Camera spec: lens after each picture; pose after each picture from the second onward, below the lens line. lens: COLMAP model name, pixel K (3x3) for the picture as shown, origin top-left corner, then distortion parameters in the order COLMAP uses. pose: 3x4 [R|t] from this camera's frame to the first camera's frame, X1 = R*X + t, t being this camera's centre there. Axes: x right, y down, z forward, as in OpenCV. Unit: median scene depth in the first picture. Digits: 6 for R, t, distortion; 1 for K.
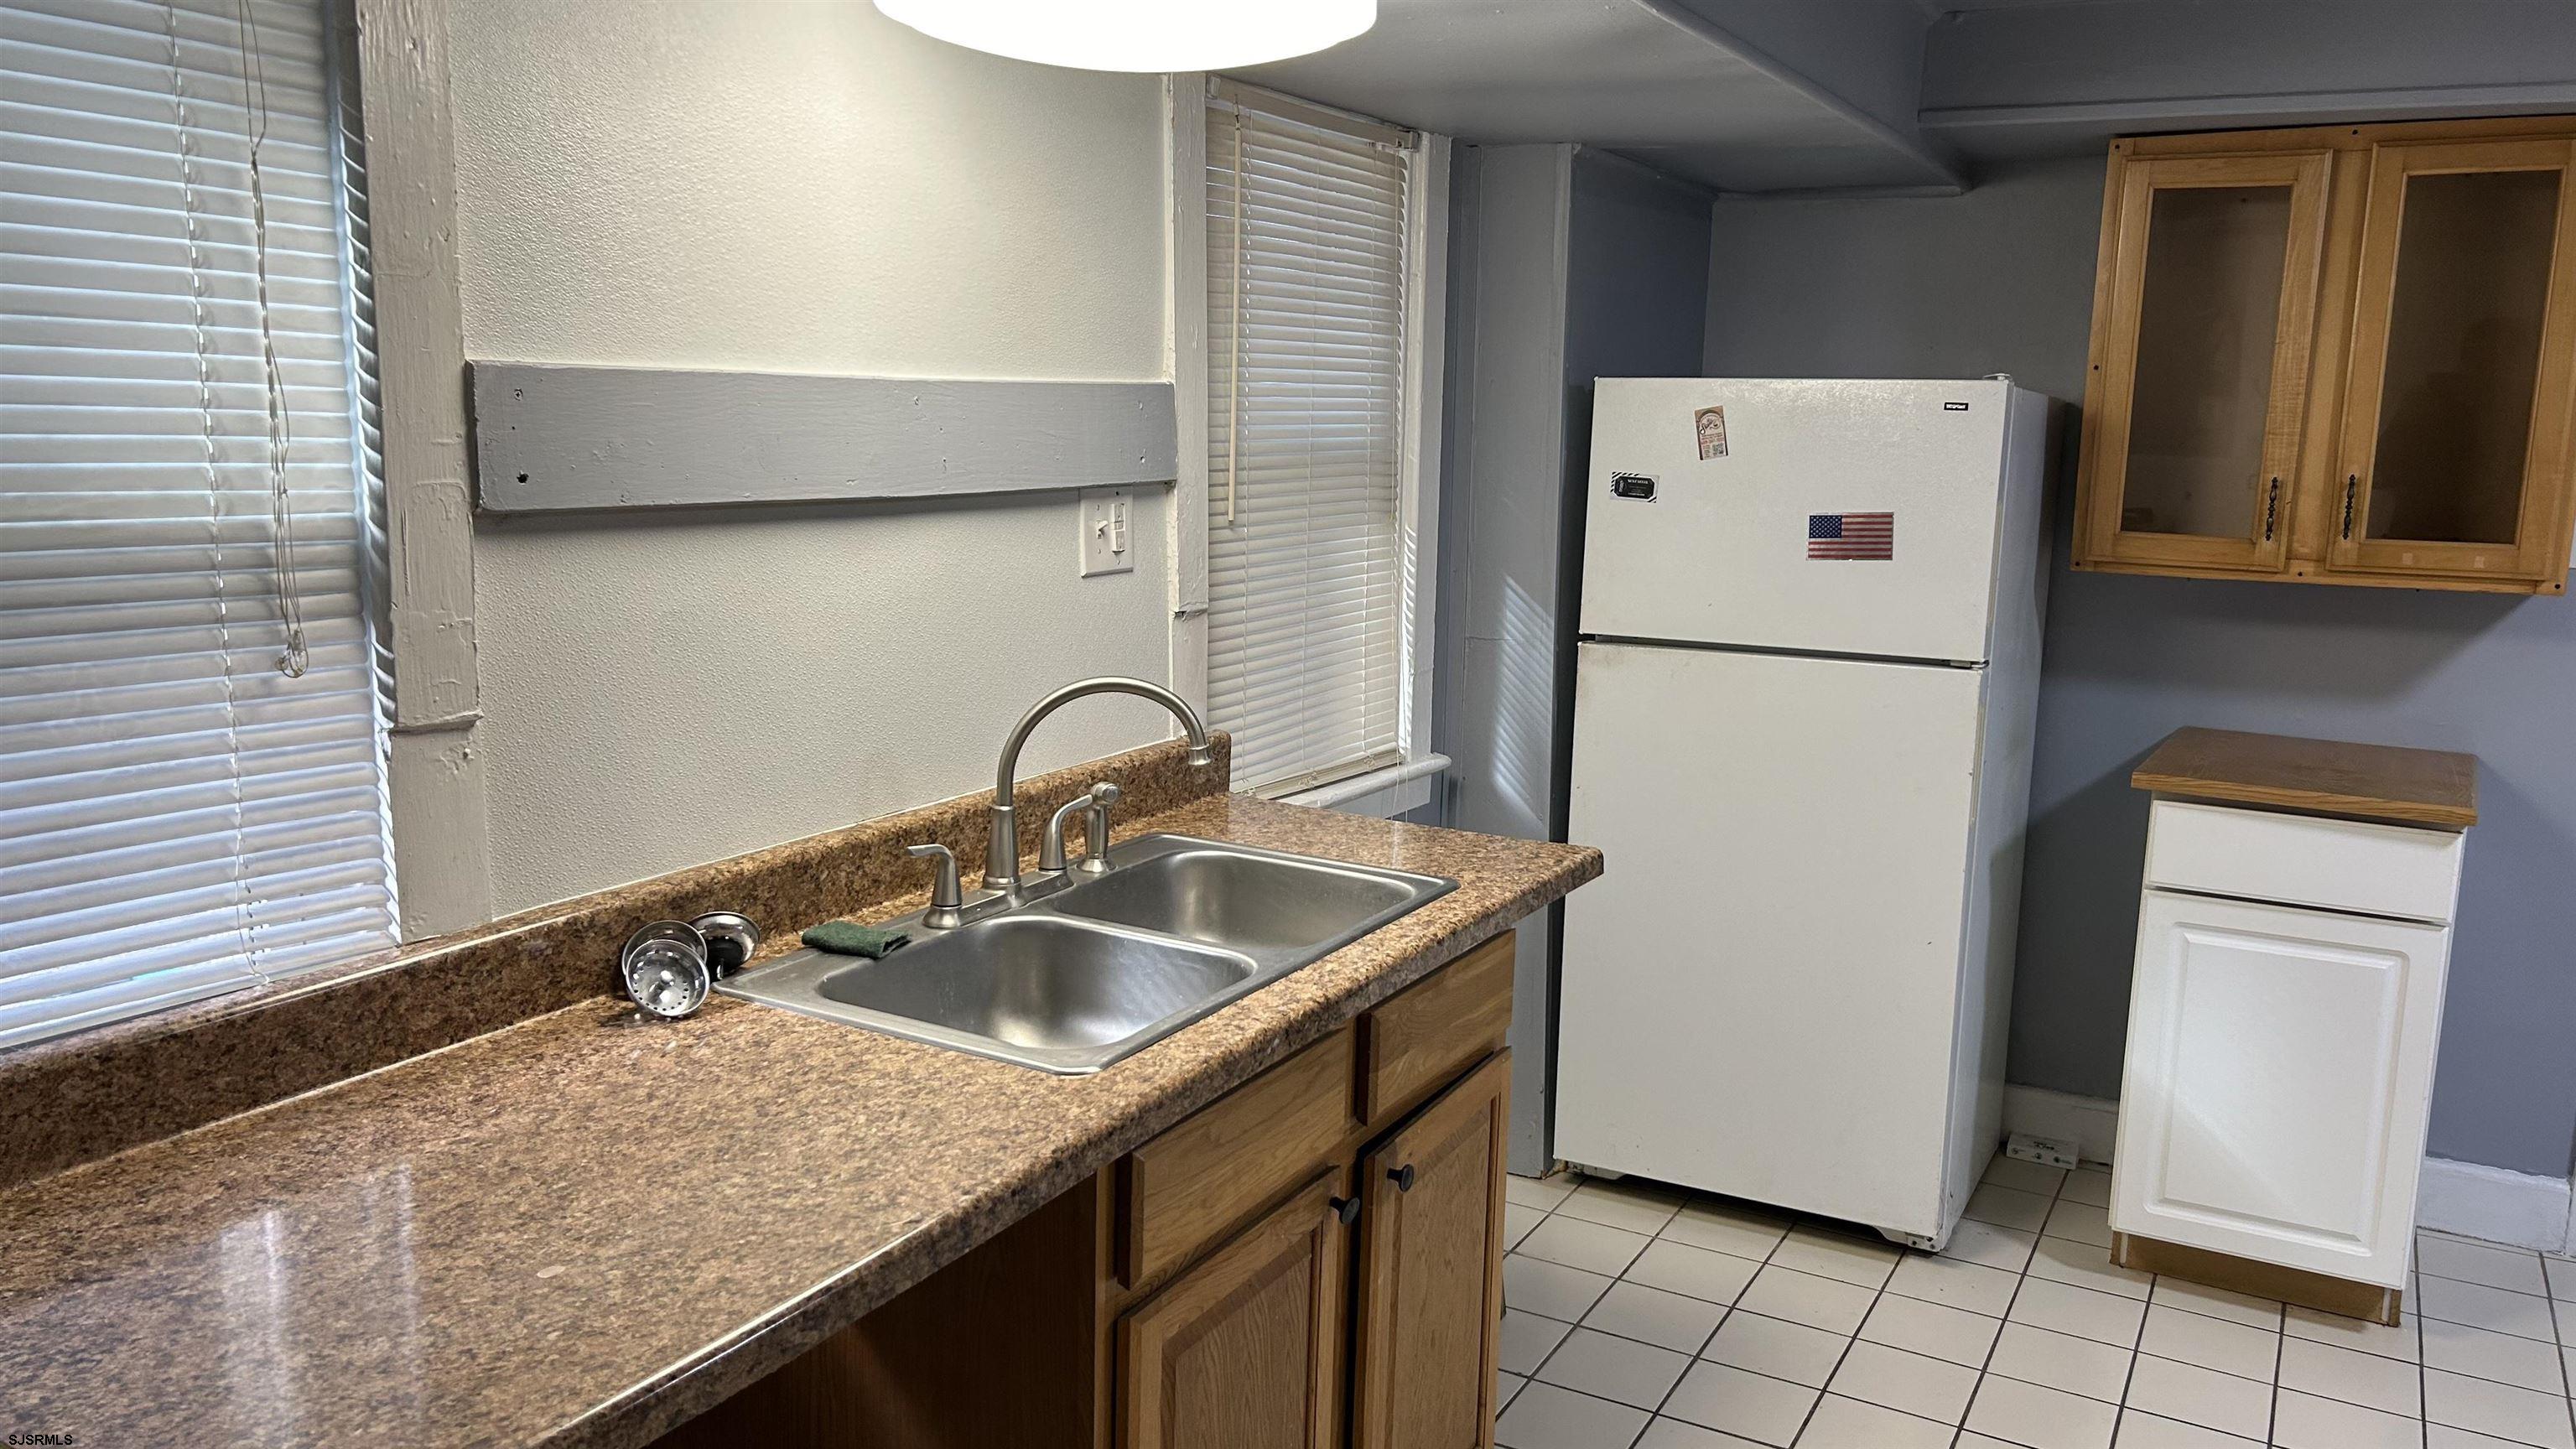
lens RADIAL K [[1879.3, 0, 1240.6], [0, 1879.3, 724.1], [0, 0, 1]] dist [0.001869, -0.043923]
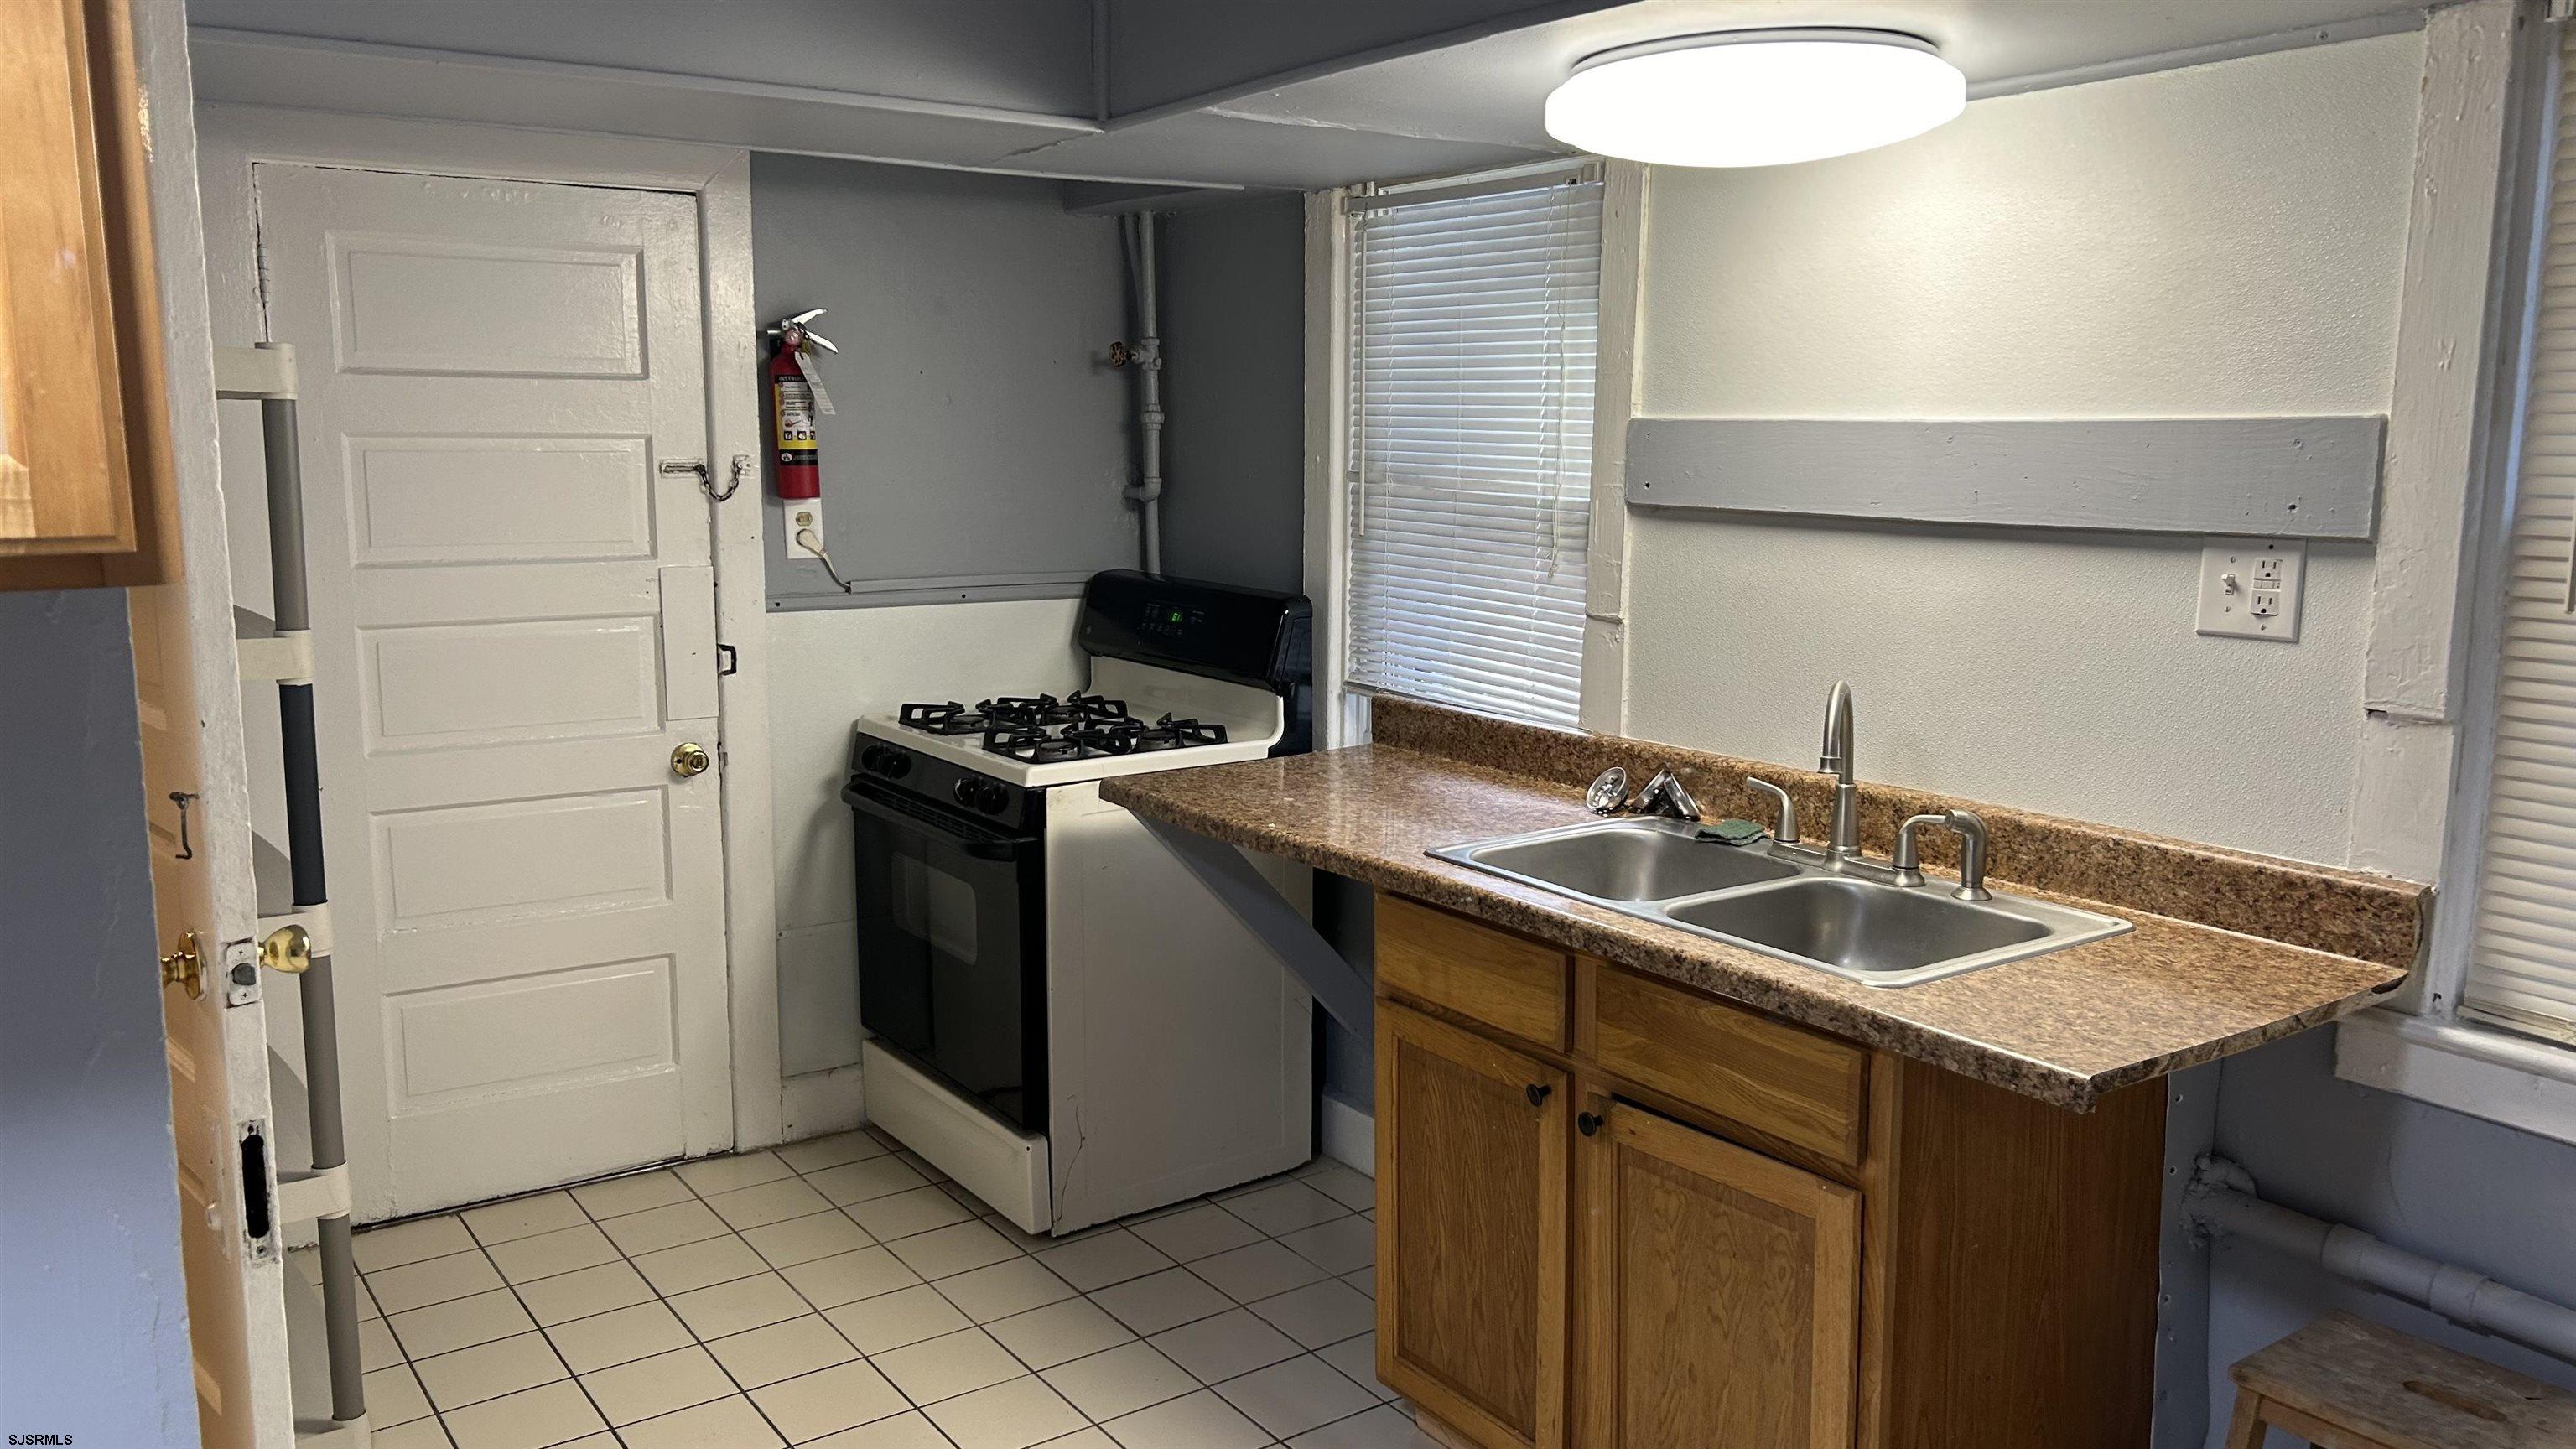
lens RADIAL K [[1914.0, 0, 1288.0], [0, 1914.0, 724.5], [0, 0, 1]] dist [0.002785, -0.013462]
pose [[-0.425466, 0.123220, -0.896546, 0.746427], [-0.157634, 0.965451, 0.207498, -0.127318], [0.891140, 0.229610, -0.391343, 0.793377]]
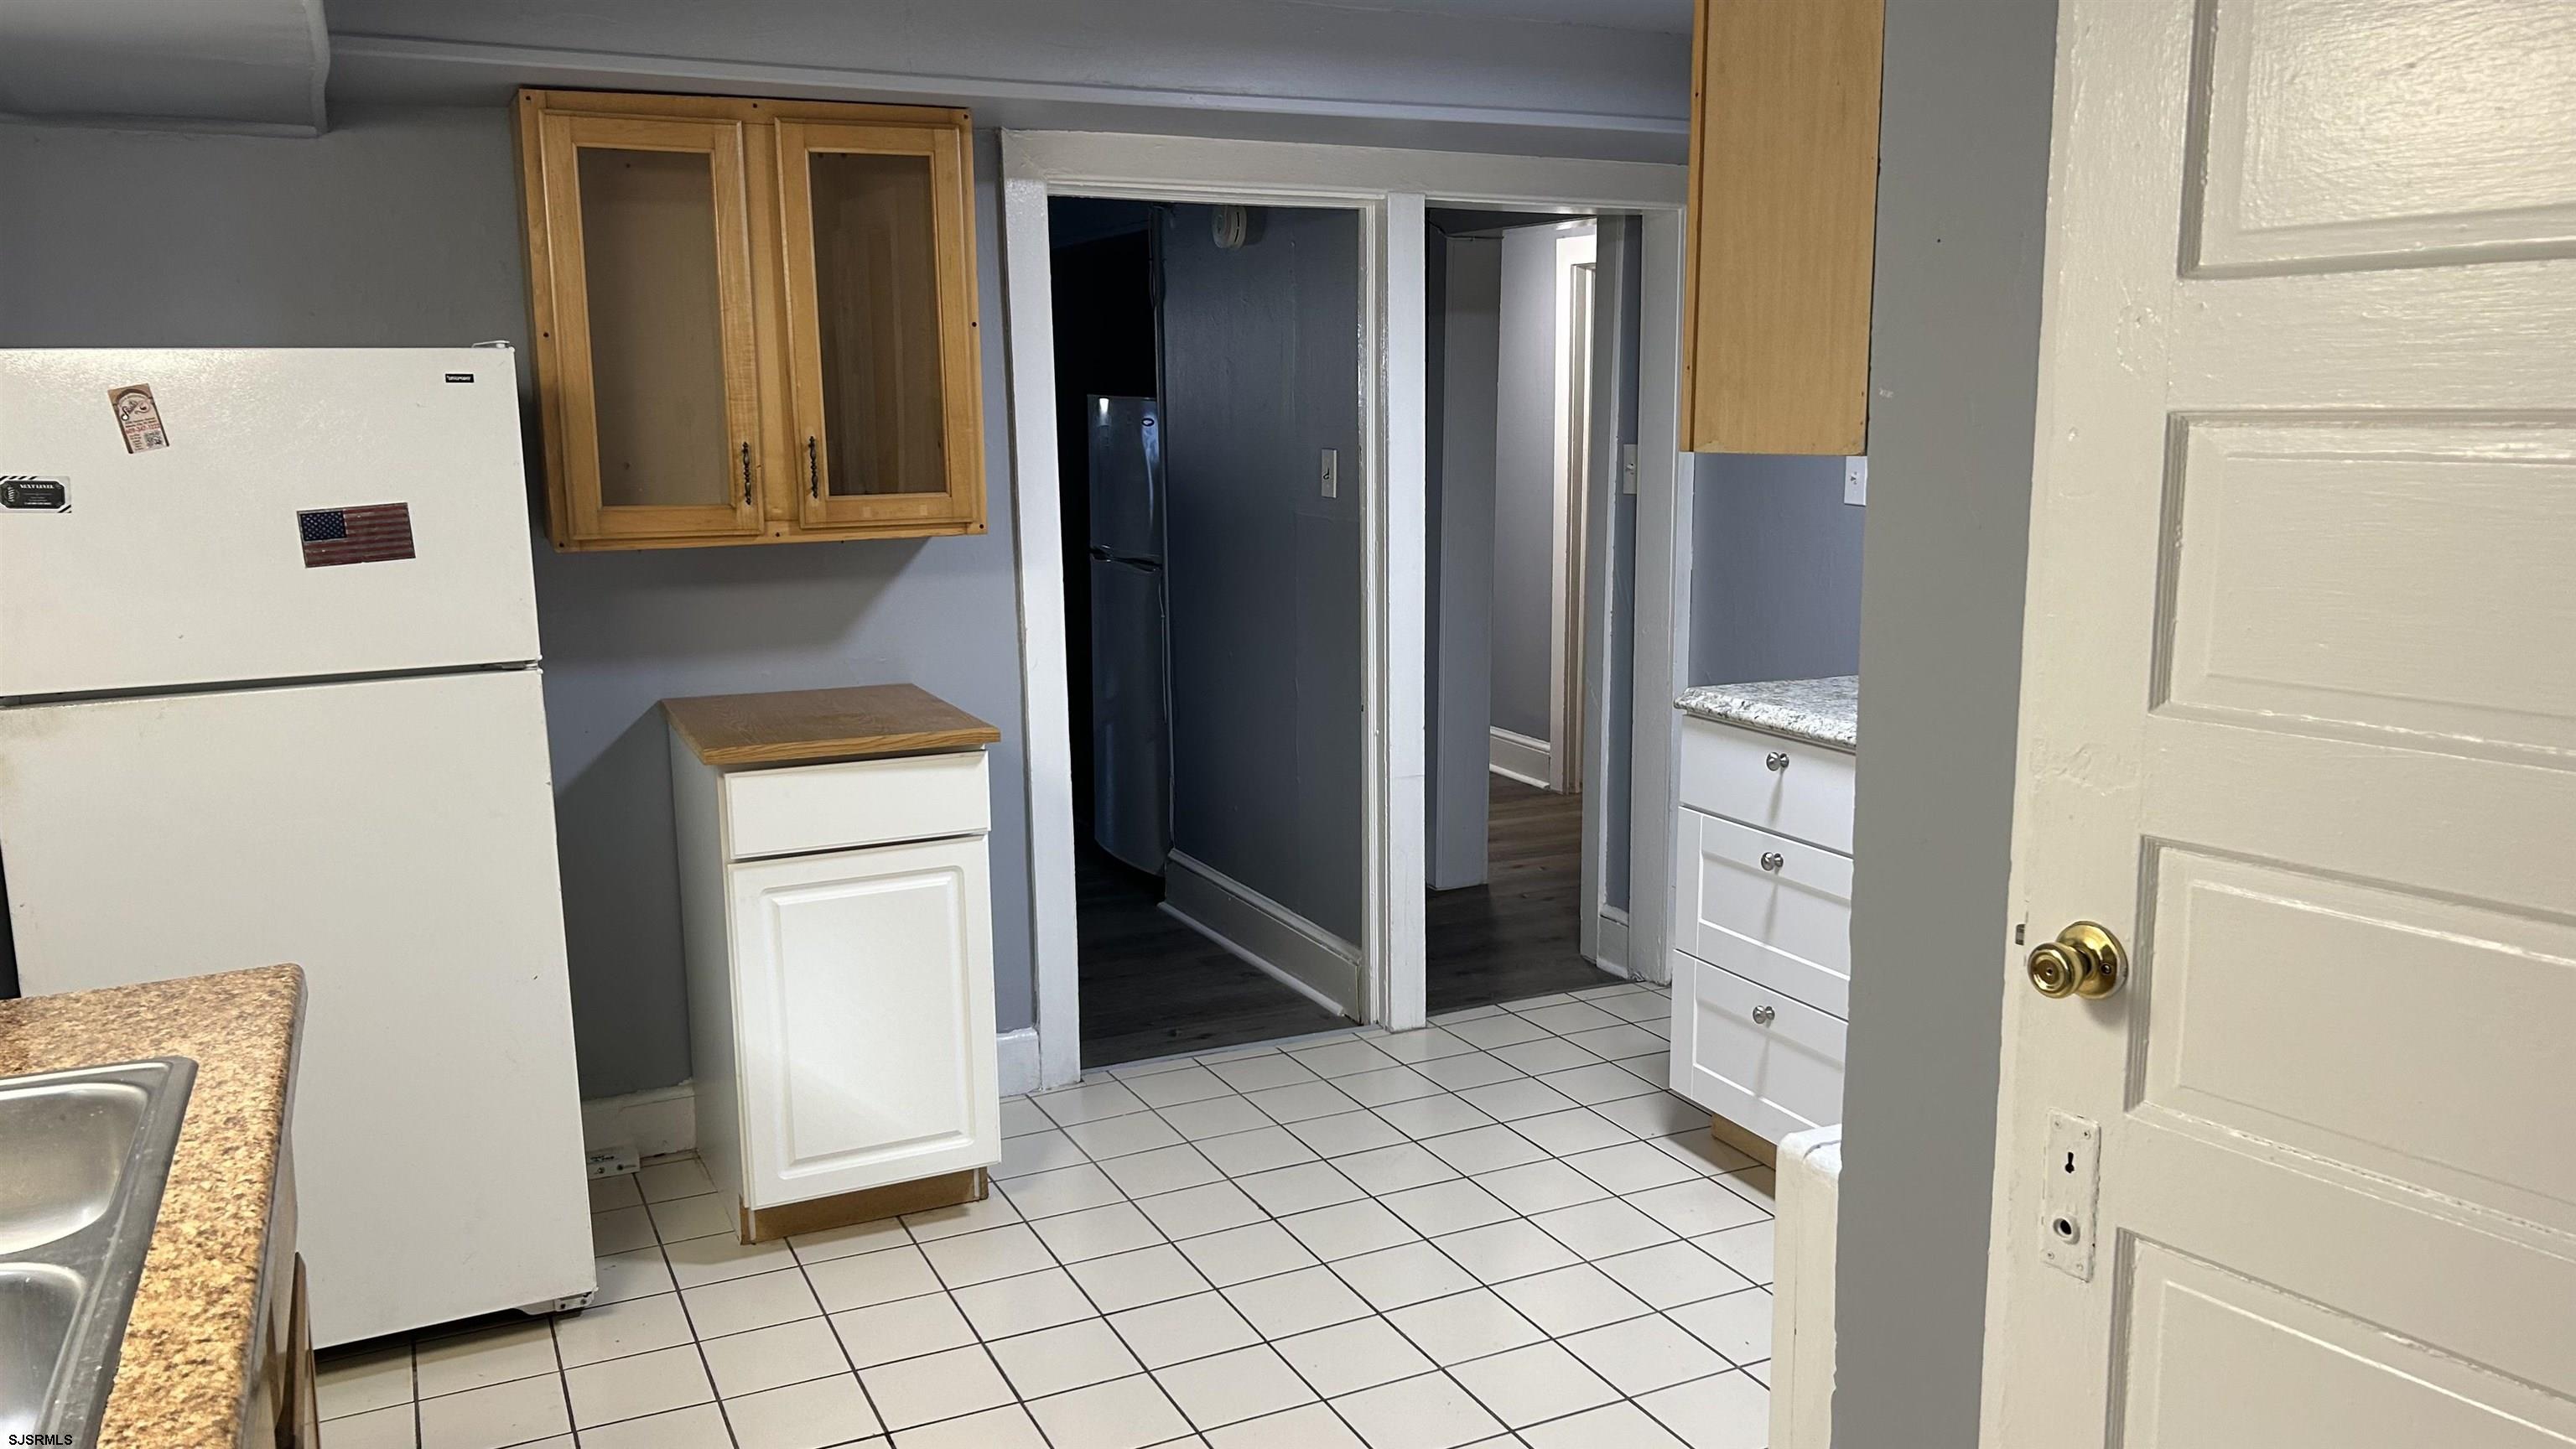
lens RADIAL K [[1914.0, 0, 1288.0], [0, 1914.0, 724.5], [0, 0, 1]] dist [0.002785, -0.013462]
pose [[0.550898, -0.162731, 0.818554, -0.165251], [0.156137, 0.983585, 0.090458, -0.029091], [-0.819837, 0.077973, 0.567263, 0.179453]]
